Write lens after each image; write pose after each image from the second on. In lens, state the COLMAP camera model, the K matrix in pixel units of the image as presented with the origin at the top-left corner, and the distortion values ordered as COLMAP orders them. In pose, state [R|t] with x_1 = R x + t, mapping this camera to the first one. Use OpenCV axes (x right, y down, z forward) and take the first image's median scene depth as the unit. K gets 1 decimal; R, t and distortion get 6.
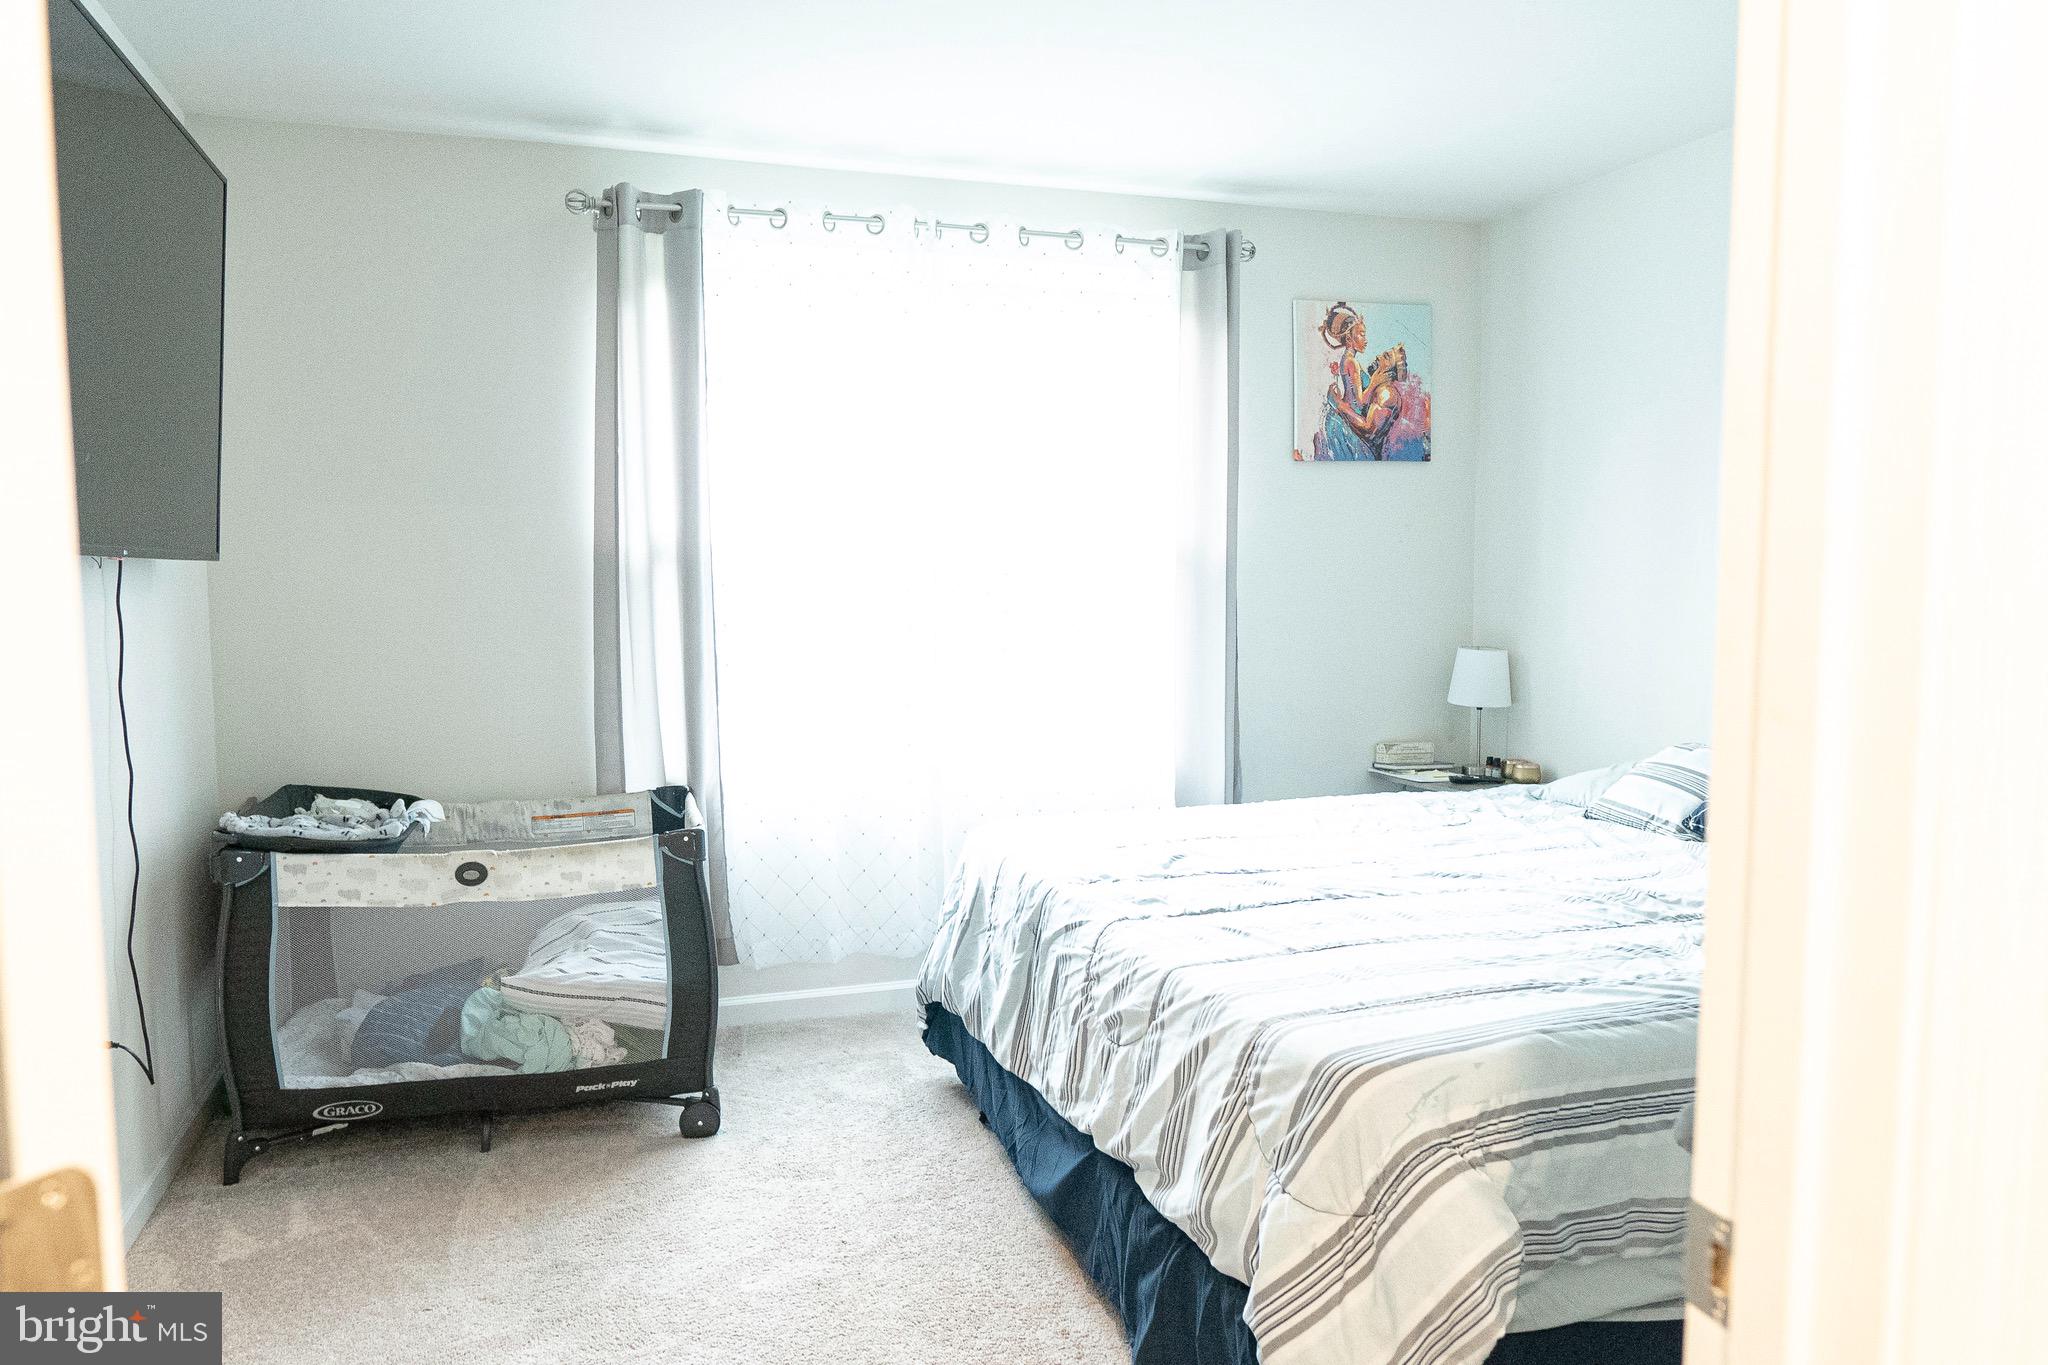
lens RADIAL K [[1405.7, 0, 1004.9], [0, 1405.7, 701.2], [0, 0, 1]] dist [-0.002339, -0.006141]
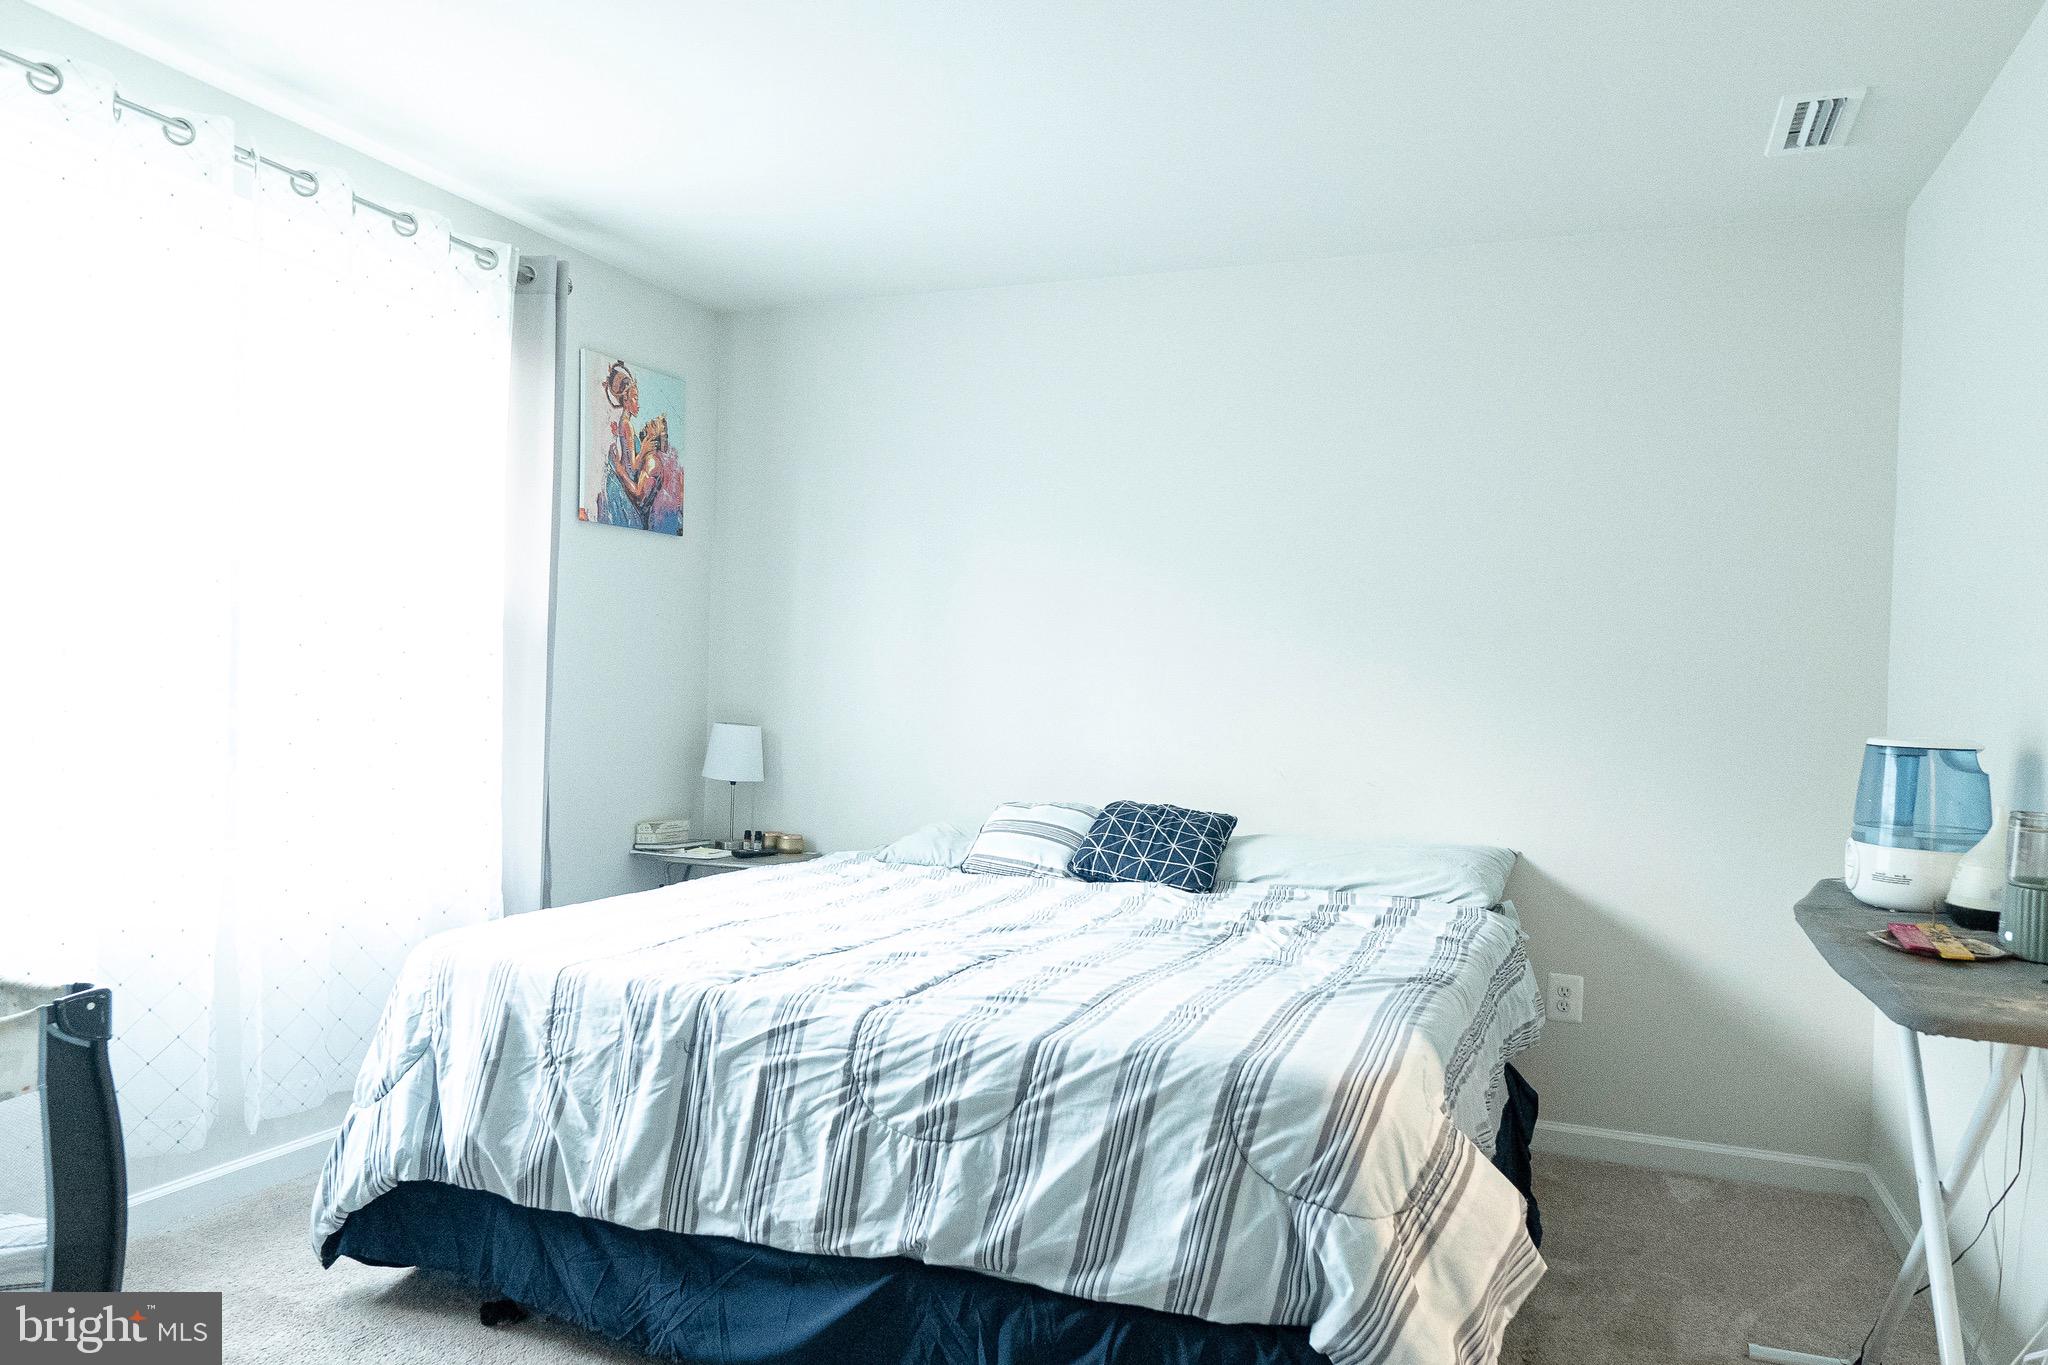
lens RADIAL K [[1405.7, 0, 1004.9], [0, 1405.7, 701.2], [0, 0, 1]] dist [-0.002339, -0.006141]
pose [[0.649736, 0.018196, 0.759942, -0.376520], [0.032385, 0.998143, -0.051588, 0.005736], [-0.759469, 0.058130, 0.647941, 0.235124]]
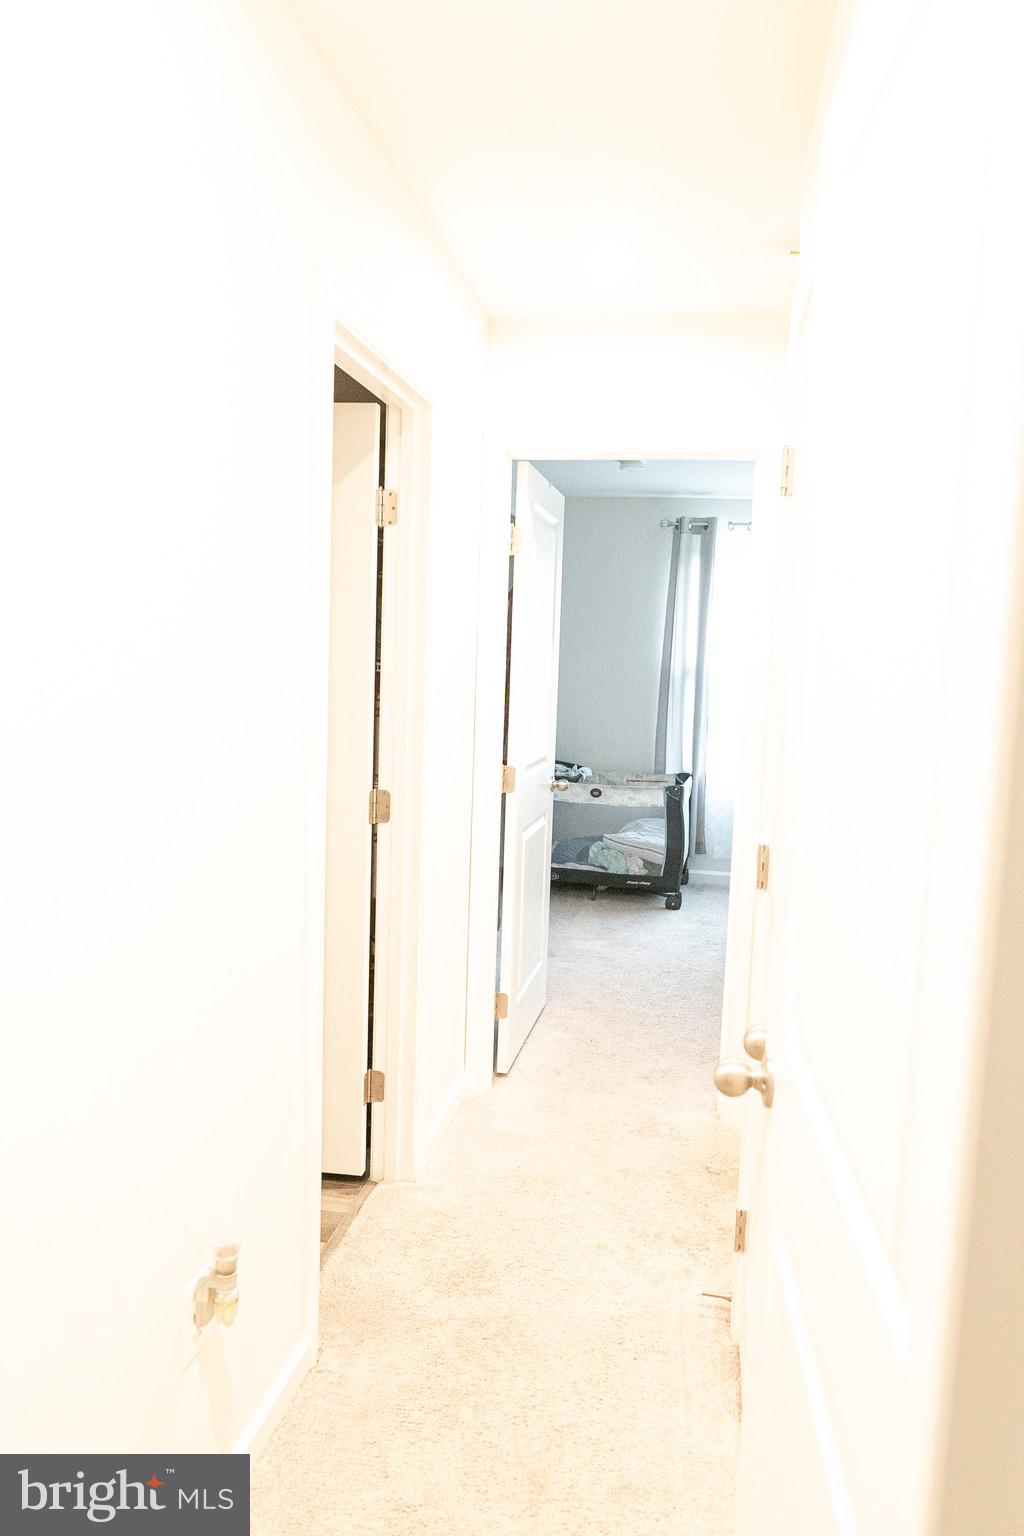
lens RADIAL K [[1054.3, 0, 512.0], [0, 1054.3, 768.0], [0, 0, 1]] dist [-0.002339, -0.006141]
pose [[0.873921, 0.087595, -0.478110, 0.352173], [-0.080918, 0.996120, 0.034592, 0.015772], [0.479286, 0.008457, 0.877618, -0.676504]]
